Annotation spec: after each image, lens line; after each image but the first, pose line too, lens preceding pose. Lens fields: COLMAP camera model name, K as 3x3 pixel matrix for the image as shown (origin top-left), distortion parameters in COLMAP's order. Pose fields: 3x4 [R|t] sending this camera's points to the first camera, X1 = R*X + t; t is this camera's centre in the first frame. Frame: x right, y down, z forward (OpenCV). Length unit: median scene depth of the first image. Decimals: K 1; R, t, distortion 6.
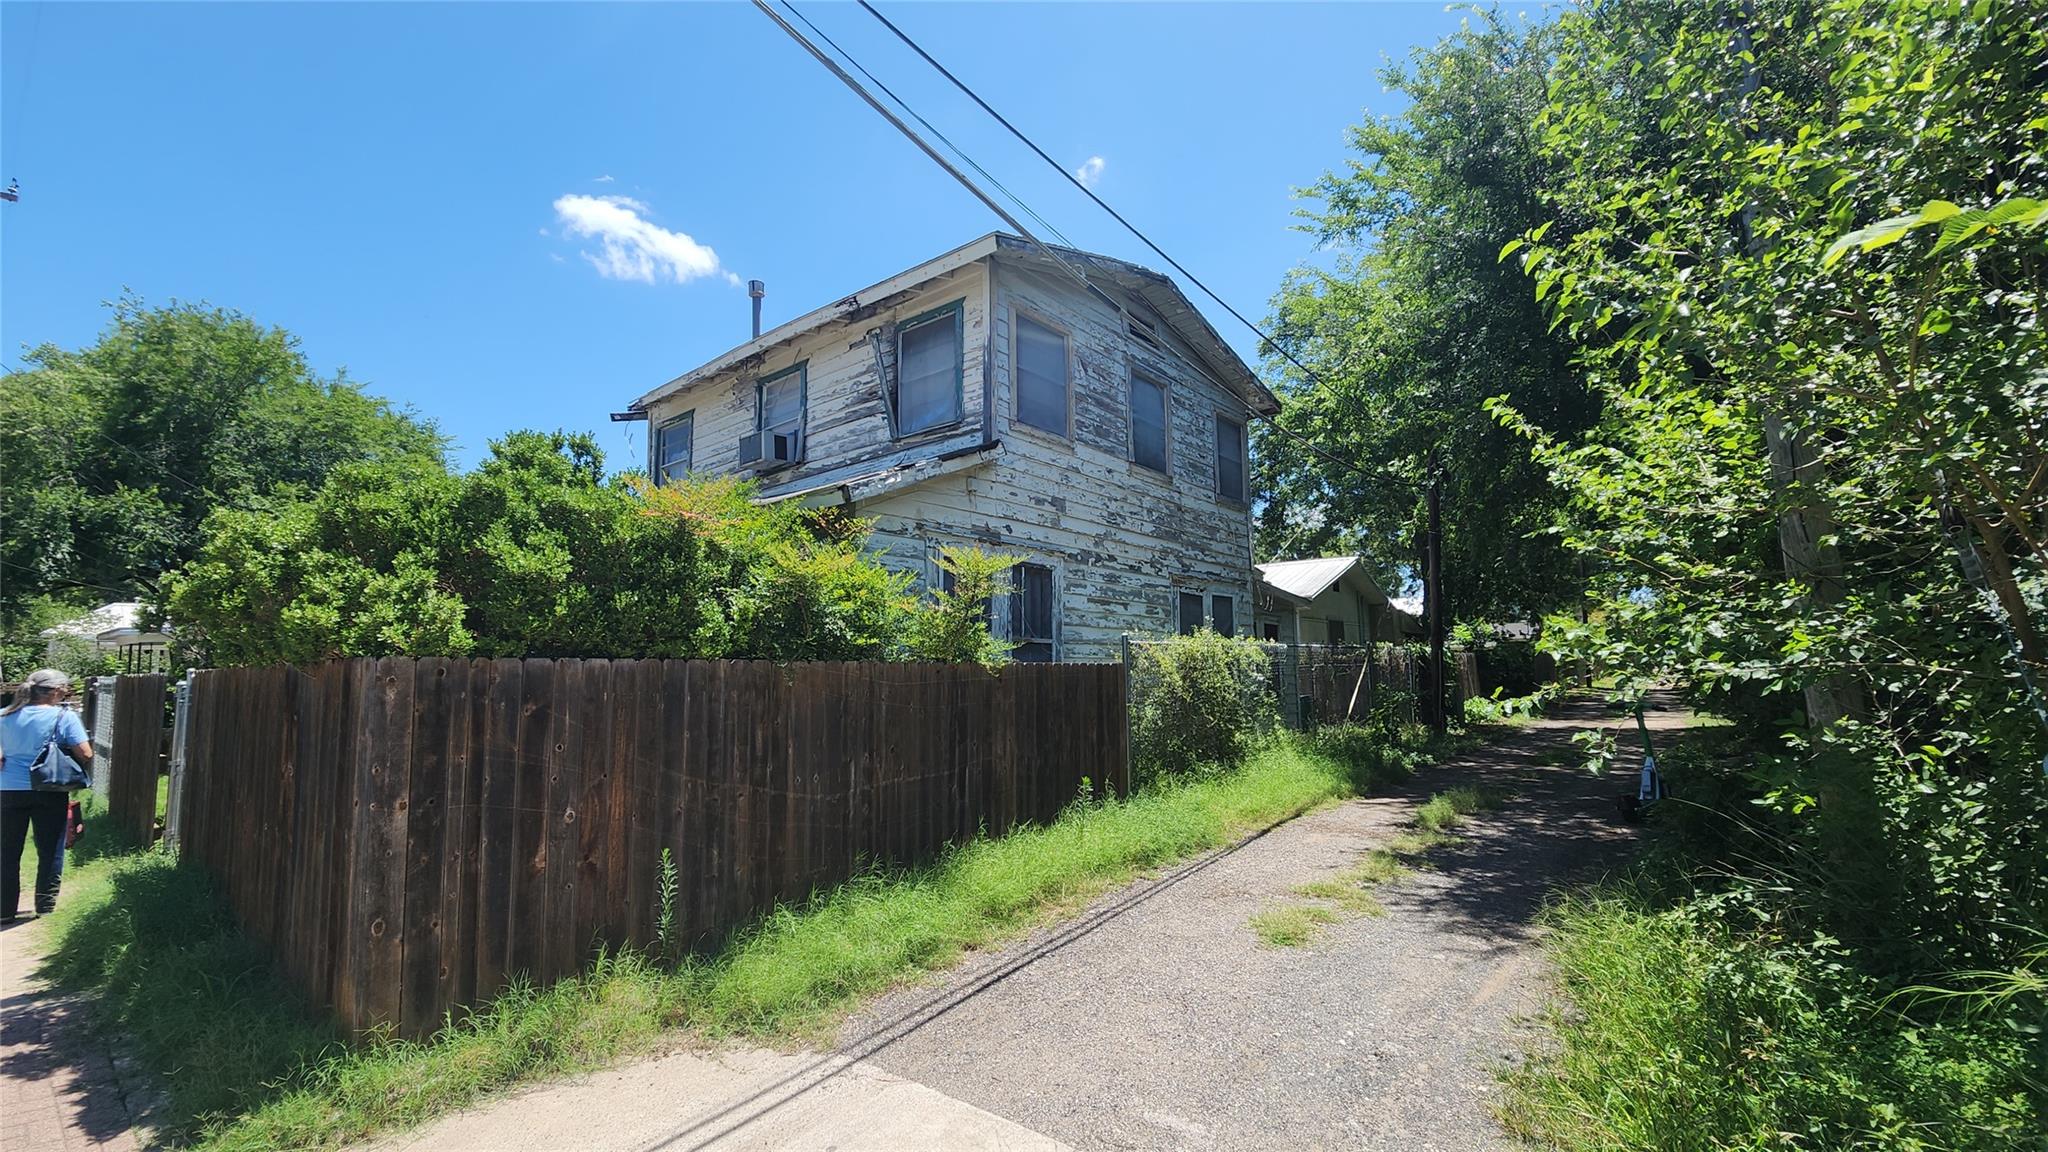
lens RADIAL K [[819.3, 0, 1006.0], [0, 819.3, 584.9], [0, 0, 1]] dist [0.000079, -0.000006]
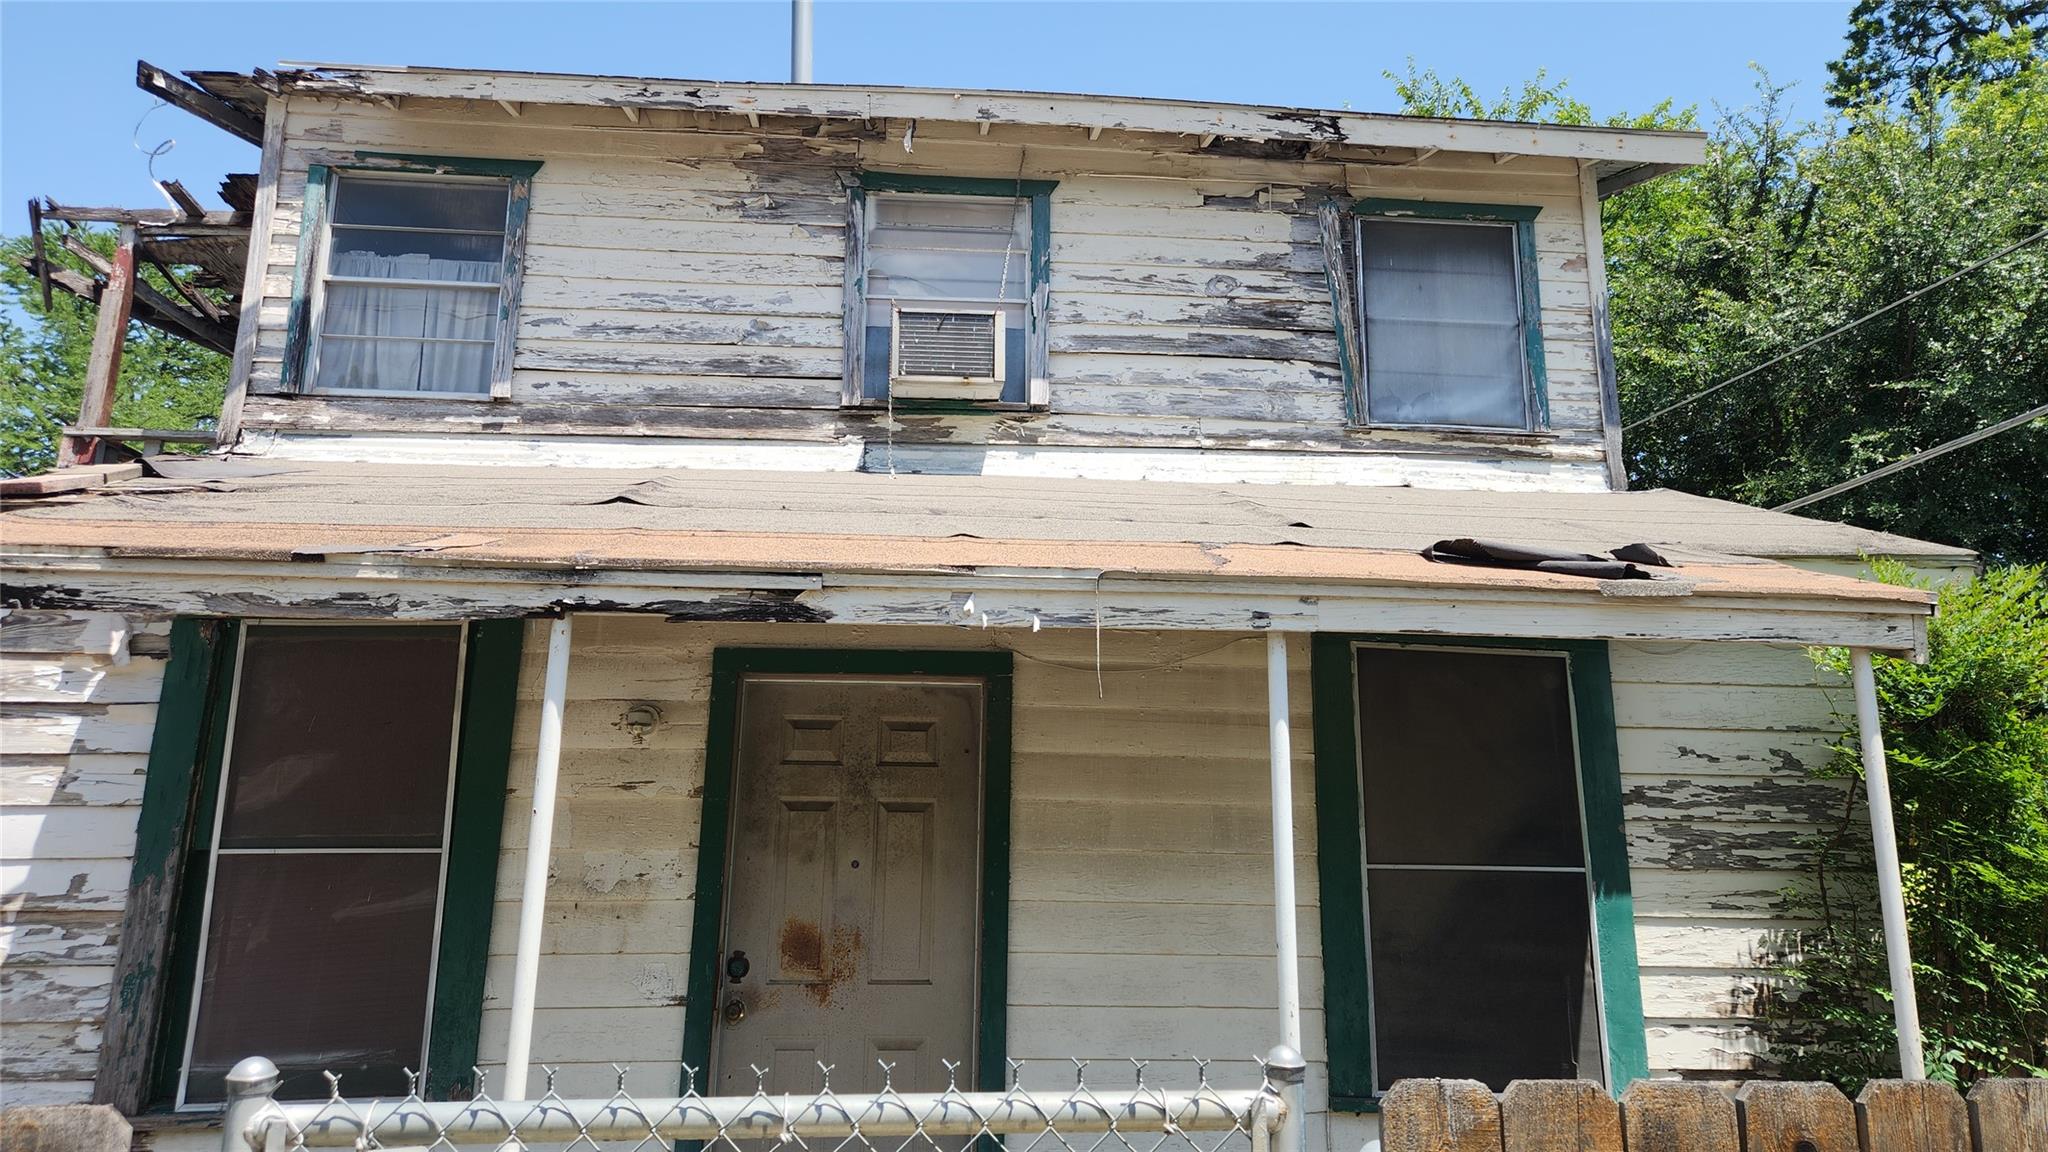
lens RADIAL K [[1366.1, 0, 1016.4], [0, 1366.1, 520.1], [0, 0, 1]] dist [0.075335, -0.060223]
pose [[0.697778, 0.183462, 0.692422, -0.786818], [-0.084377, 0.980967, -0.174885, 0.031779], [-0.711328, 0.063606, 0.699977, 0.560430]]
